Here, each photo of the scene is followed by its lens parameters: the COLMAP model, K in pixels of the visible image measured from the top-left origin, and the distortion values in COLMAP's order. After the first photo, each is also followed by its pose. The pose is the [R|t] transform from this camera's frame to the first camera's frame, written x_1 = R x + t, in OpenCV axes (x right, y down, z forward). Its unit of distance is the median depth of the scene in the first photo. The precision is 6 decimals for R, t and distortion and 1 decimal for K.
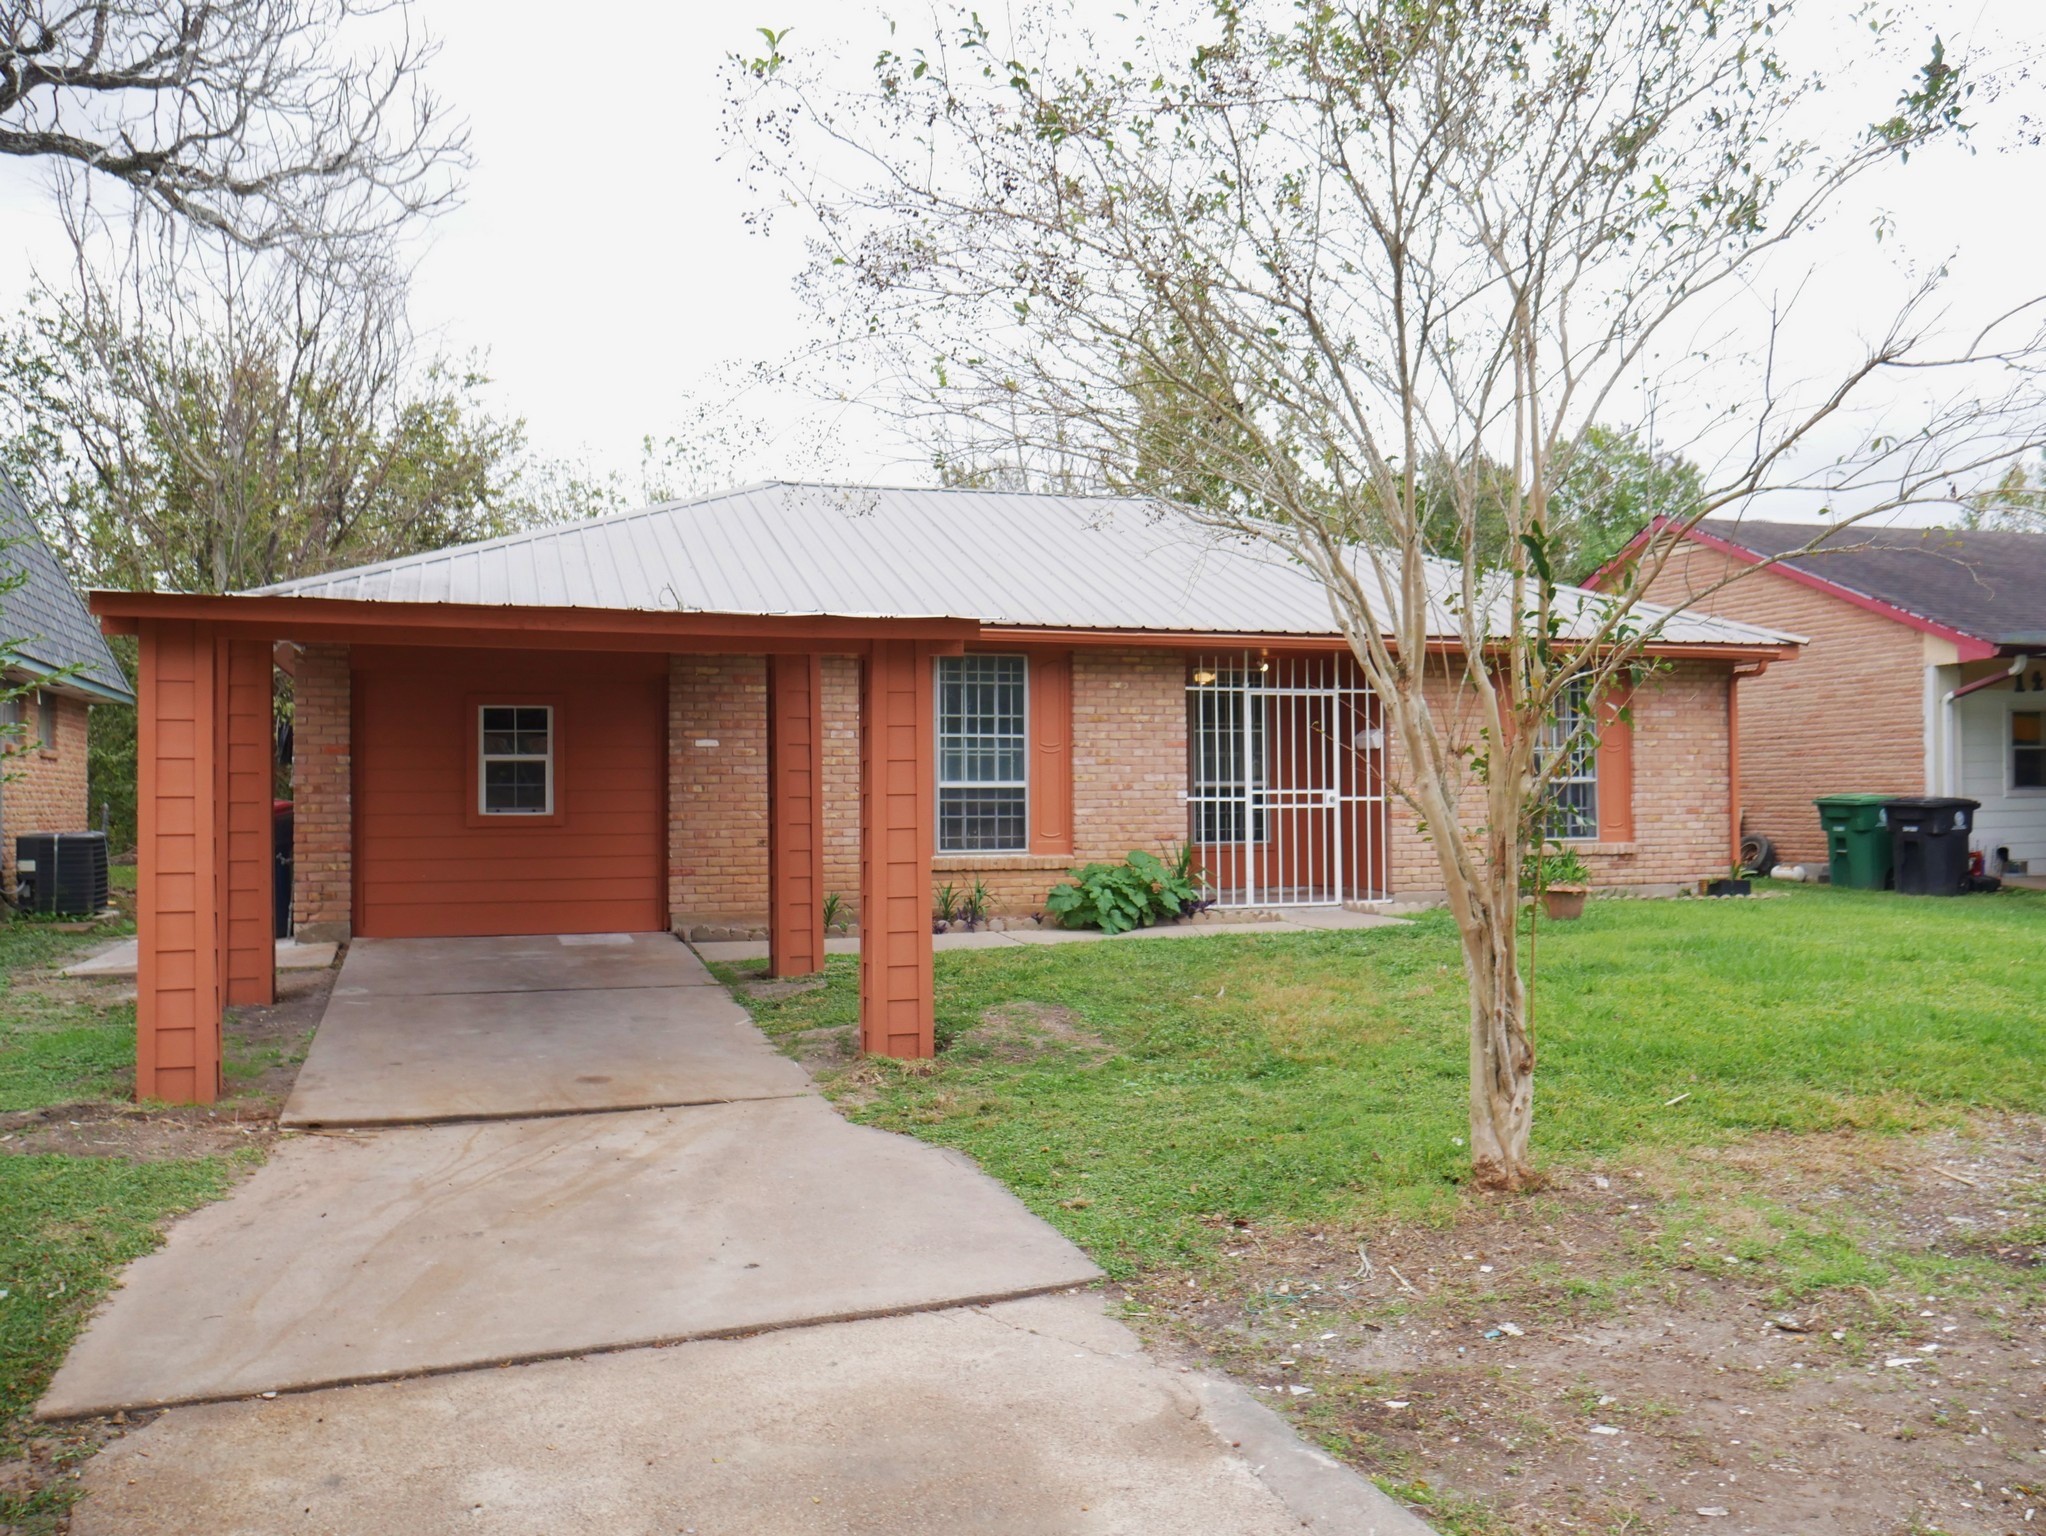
lens RADIAL K [[1699.6, 0, 1023.0], [0, 1699.6, 768.0], [0, 0, 1]] dist [-0.036905, 0.014977]
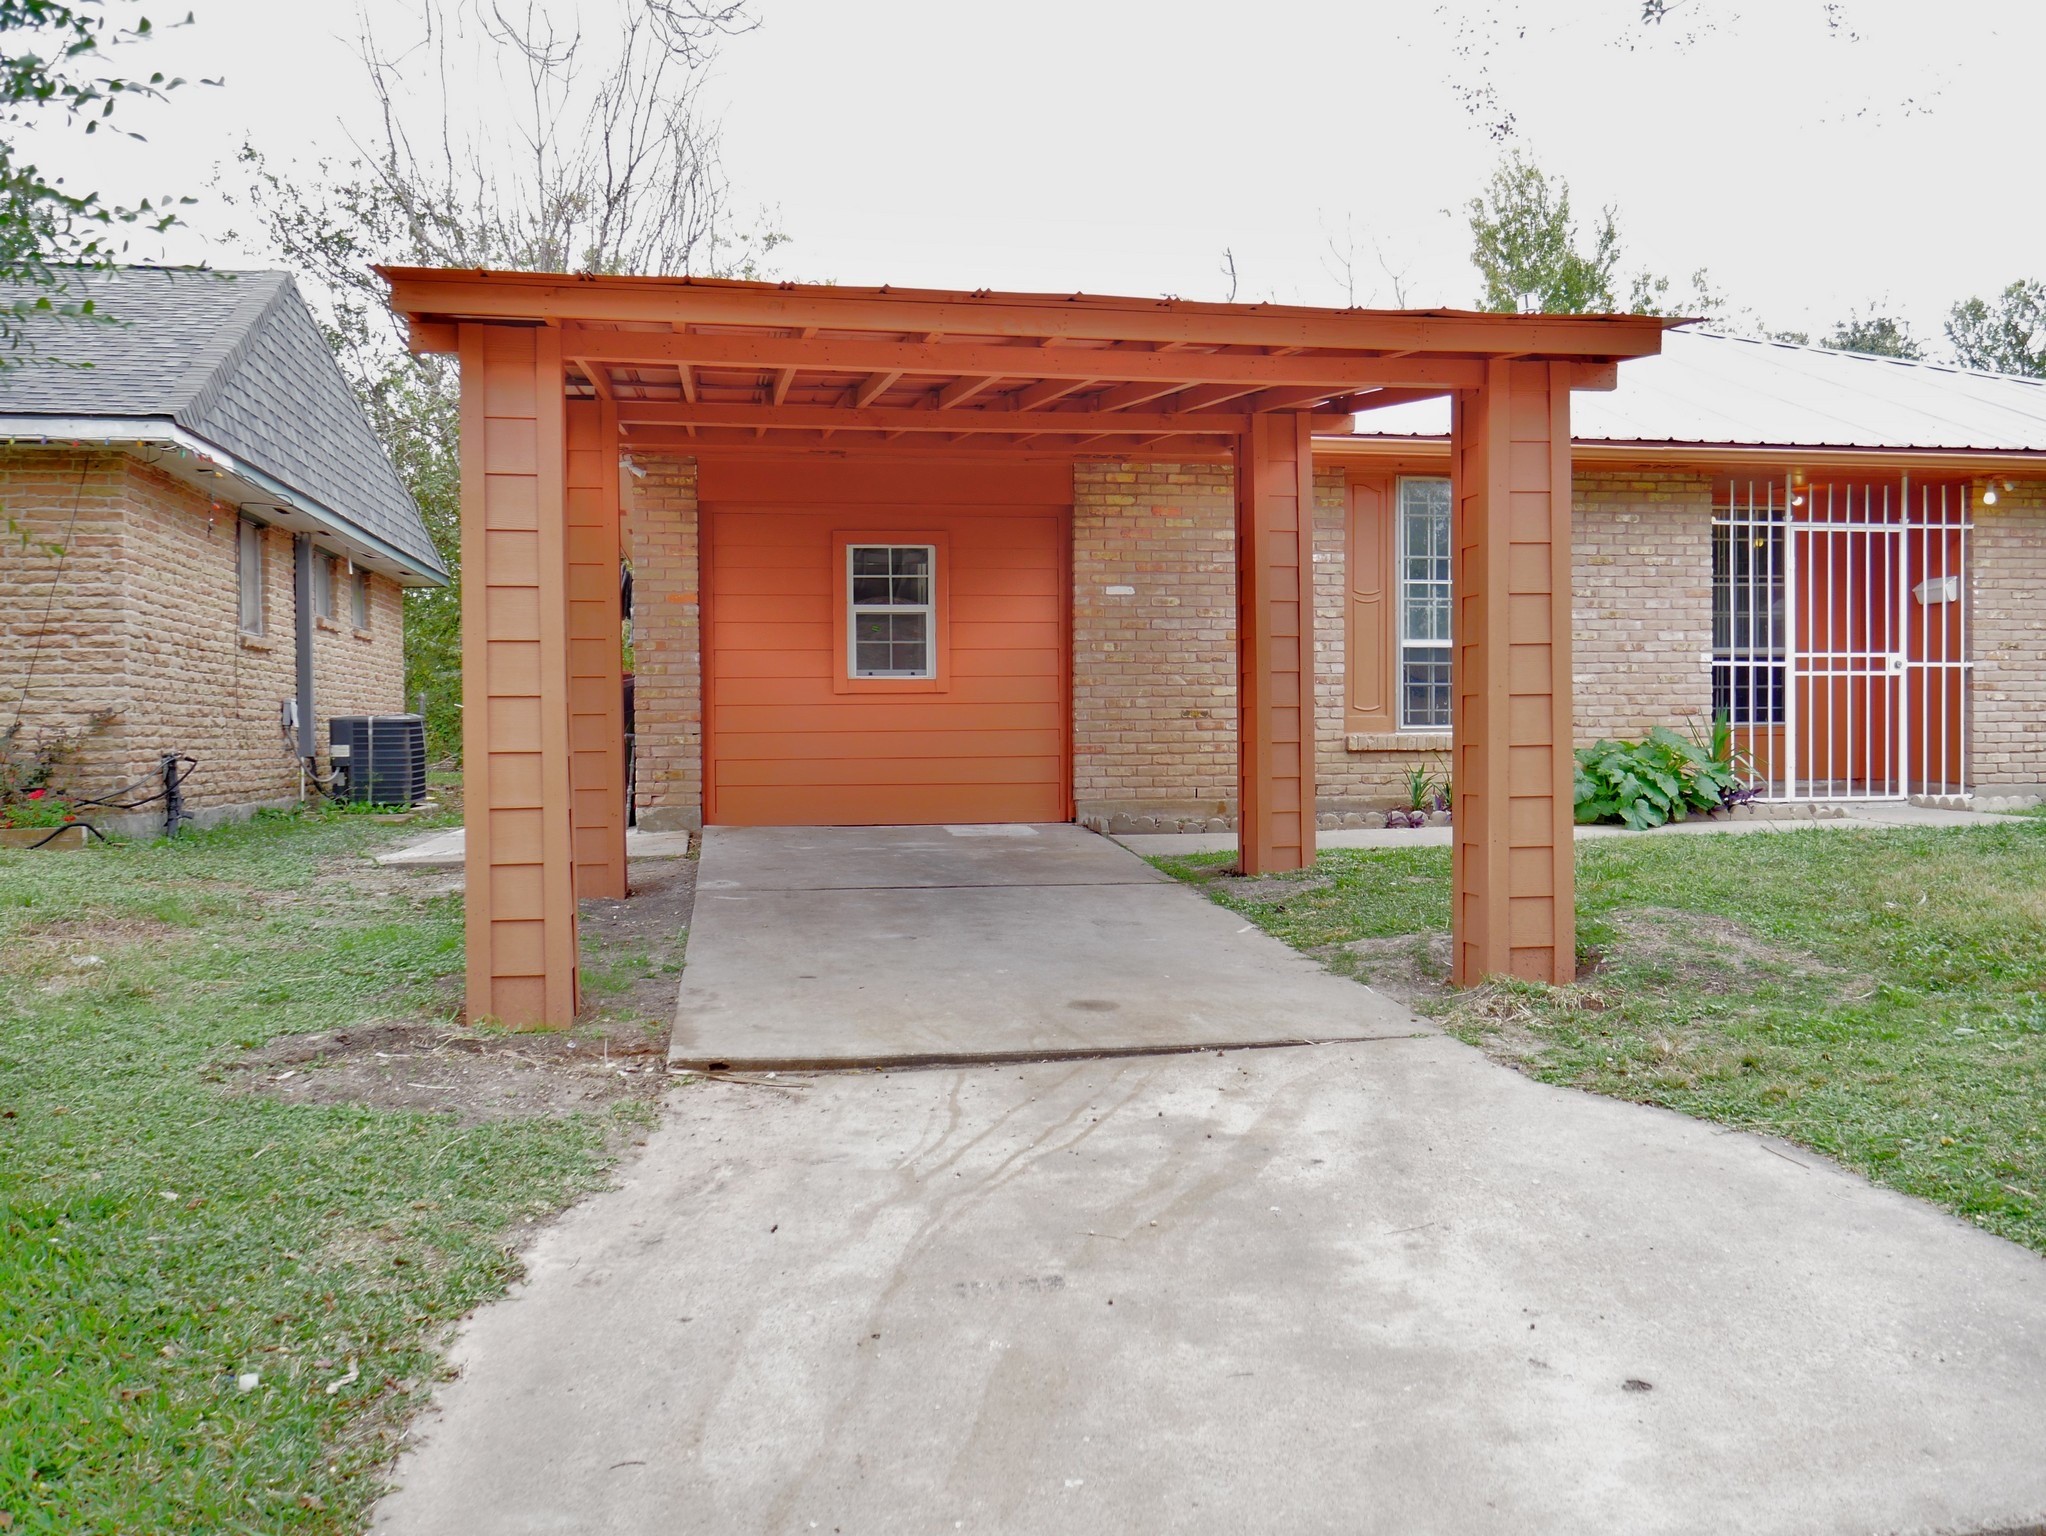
lens RADIAL K [[1699.6, 0, 1023.0], [0, 1699.6, 768.0], [0, 0, 1]] dist [-0.036905, 0.014977]
pose [[0.987429, 0.002799, -0.158039, -0.103479], [0.004013, 0.999077, 0.042769, 0.034828], [0.158013, -0.042866, 0.986506, 0.191544]]
